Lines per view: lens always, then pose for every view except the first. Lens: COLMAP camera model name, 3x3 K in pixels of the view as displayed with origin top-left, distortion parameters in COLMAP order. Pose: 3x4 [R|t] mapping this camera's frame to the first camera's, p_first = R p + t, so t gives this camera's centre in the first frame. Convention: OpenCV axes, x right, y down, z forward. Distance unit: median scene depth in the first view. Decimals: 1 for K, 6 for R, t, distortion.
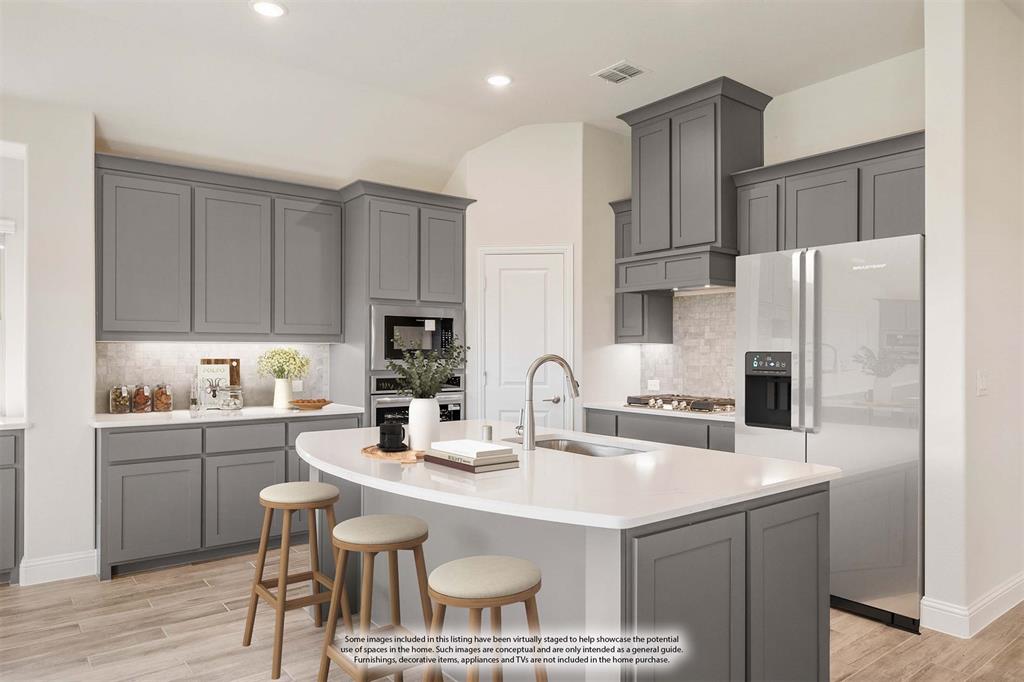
lens RADIAL K [[668.1, 0, 542.6], [0, 668.1, 347.4], [0, 0, 1]] dist [-0.001973, -0.001036]
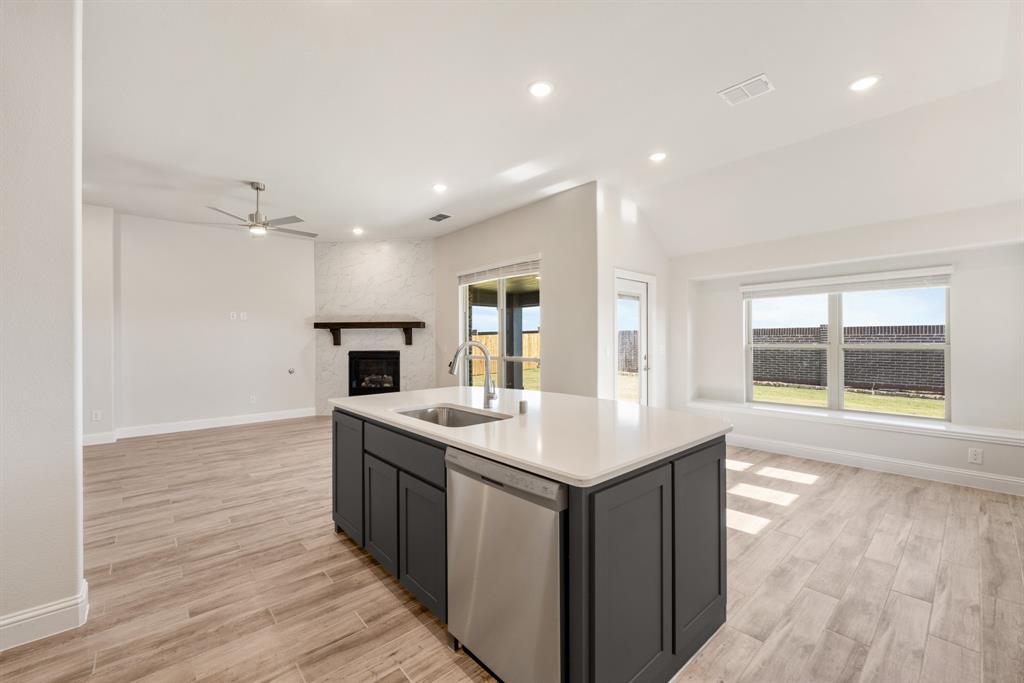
lens RADIAL K [[416.3, 0, 512.0], [0, 416.3, 341.5], [0, 0, 1]] dist [-0.002186, -0.000066]
pose [[-0.998878, 0.003047, -0.047257, -0.016054], [0.003273, 0.999984, -0.004704, 0.008386], [0.047242, -0.004853, -0.998872, 1.023551]]
